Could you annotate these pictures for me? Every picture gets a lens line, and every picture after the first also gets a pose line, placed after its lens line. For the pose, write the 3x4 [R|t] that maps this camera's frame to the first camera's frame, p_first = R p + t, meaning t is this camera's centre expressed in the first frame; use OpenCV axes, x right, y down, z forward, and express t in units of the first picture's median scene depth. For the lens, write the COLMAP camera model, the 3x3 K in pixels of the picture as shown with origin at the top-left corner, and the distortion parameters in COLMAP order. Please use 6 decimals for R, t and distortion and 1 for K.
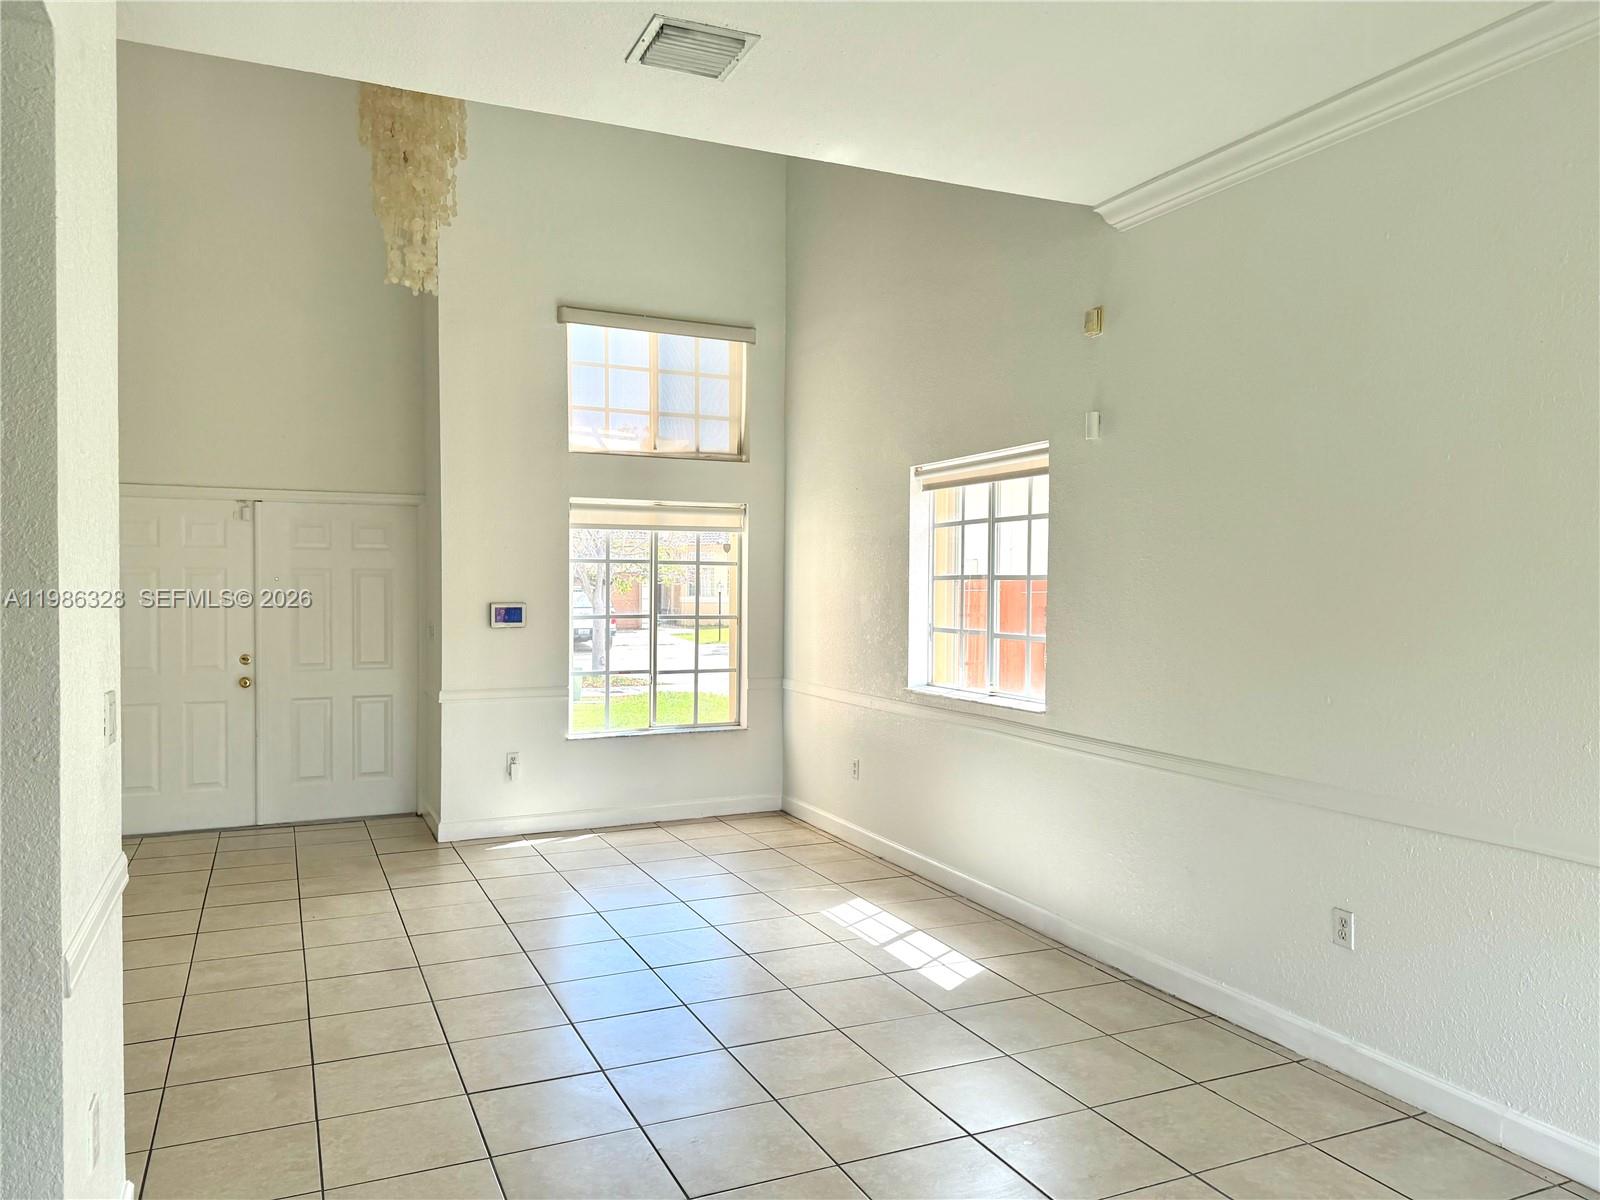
lens RADIAL K [[1125.0, 0, 800.0], [0, 1125.0, 600.0], [0, 0, 1]] dist [0.072364, -0.097000]
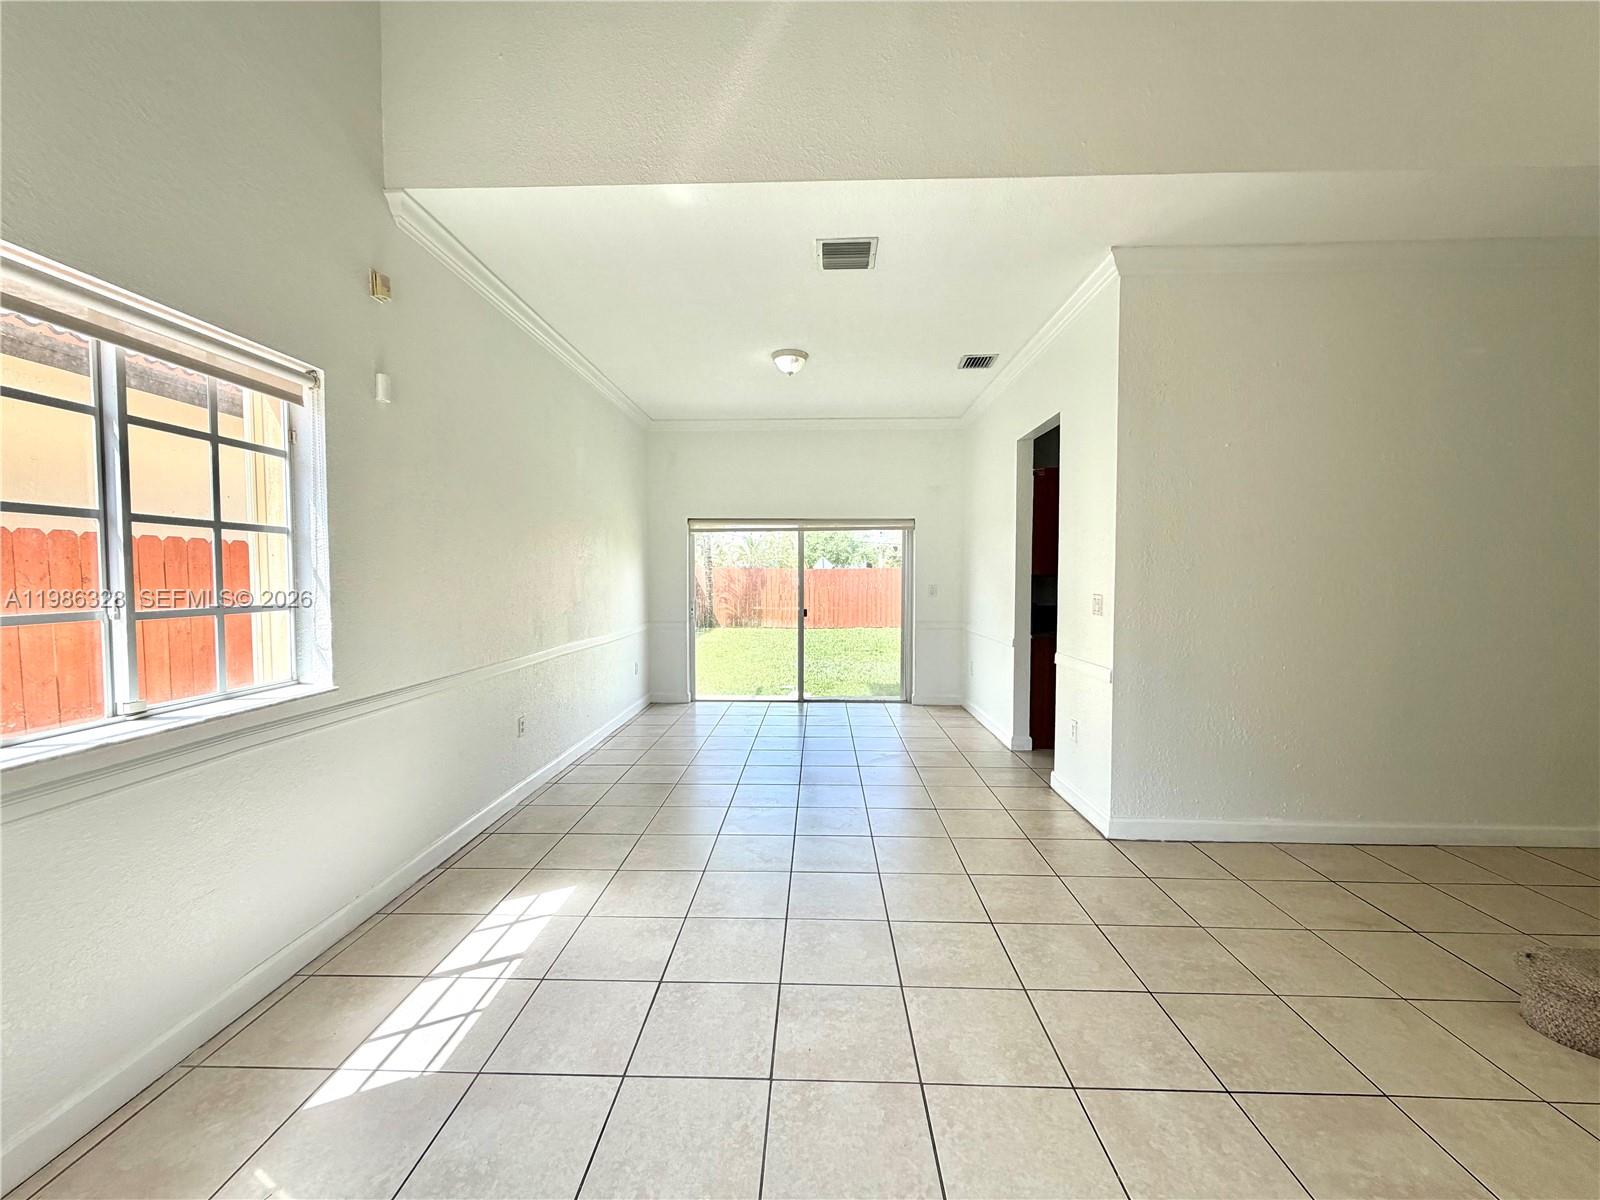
lens RADIAL K [[639.6, 0, 797.7], [0, 639.6, 595.7], [0, 0, 1]] dist [0.001172, -0.000039]
pose [[-0.892480, -0.019729, 0.450655, -0.240366], [0.002652, 0.998796, 0.048979, 0.004404], [-0.451079, 0.044908, -0.891354, 0.954528]]
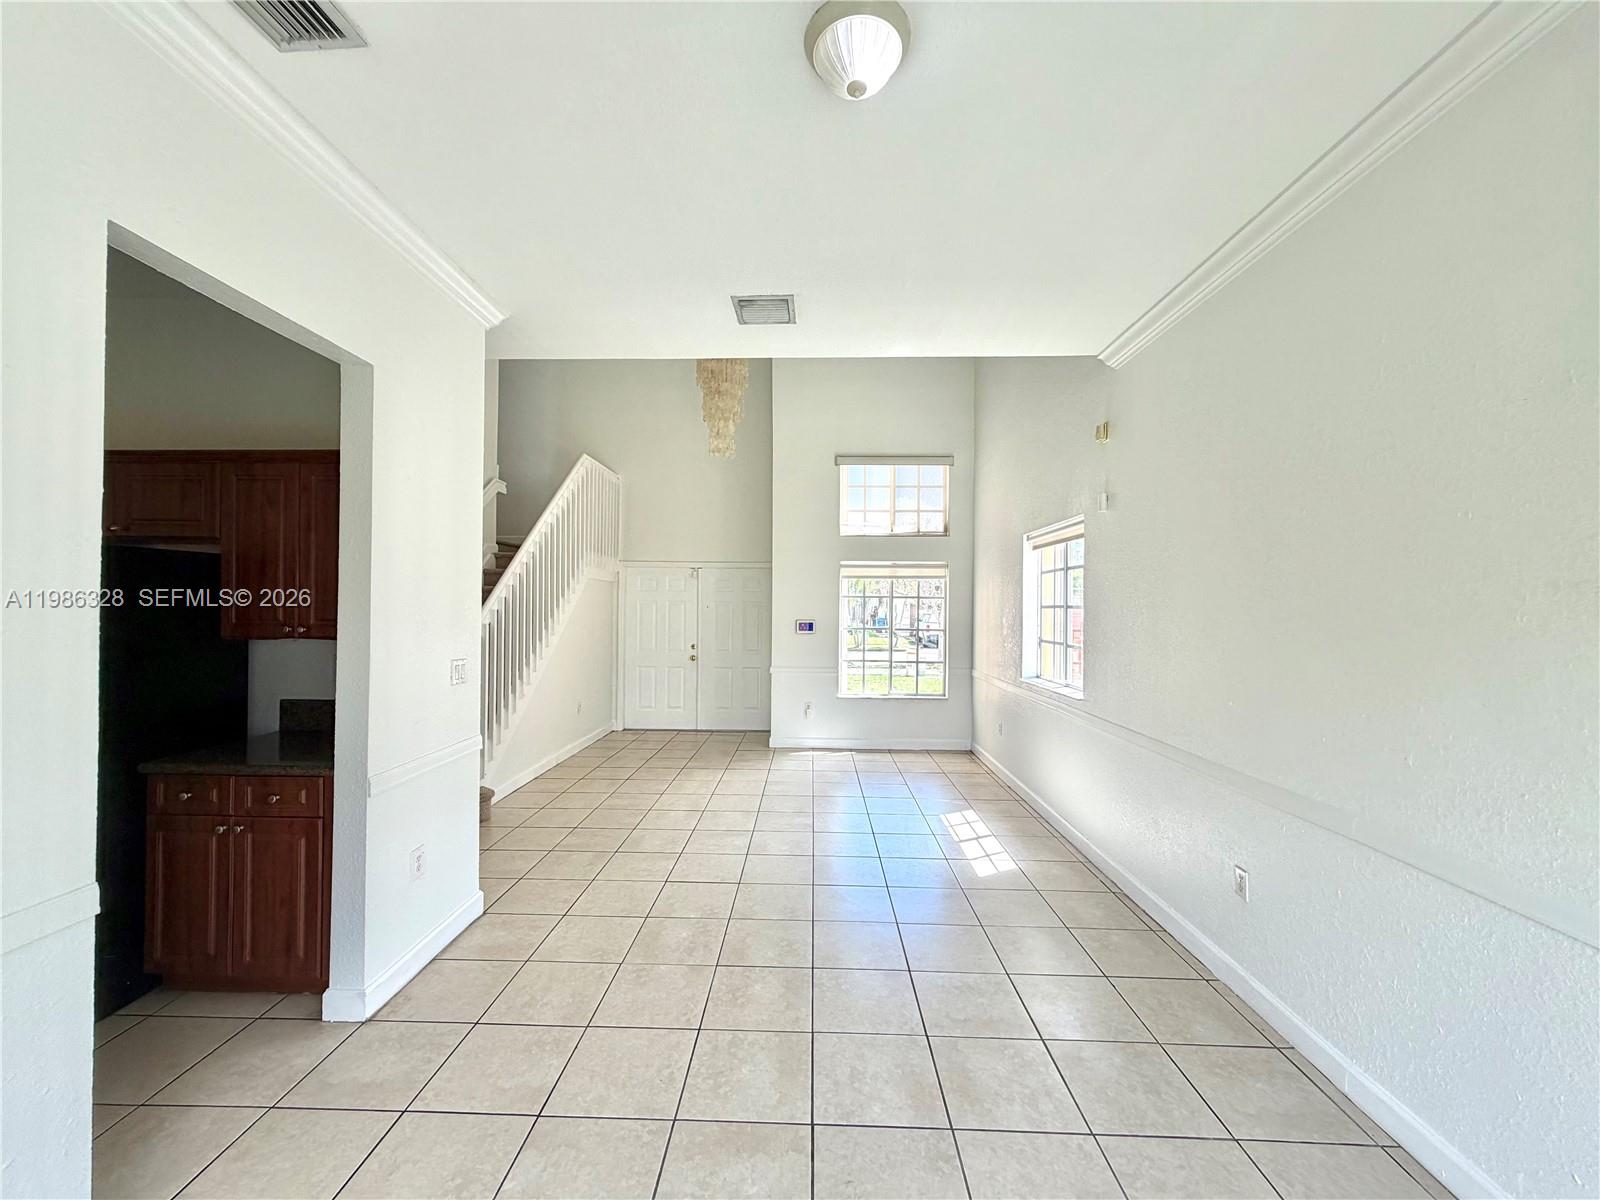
lens RADIAL K [[639.6, 0, 797.7], [0, 639.6, 595.7], [0, 0, 1]] dist [0.001172, -0.000039]
pose [[0.897354, -0.005283, -0.441280, 0.189685], [-0.010128, 0.999418, -0.032561, -0.003330], [0.441196, 0.033688, 0.896778, 0.066944]]
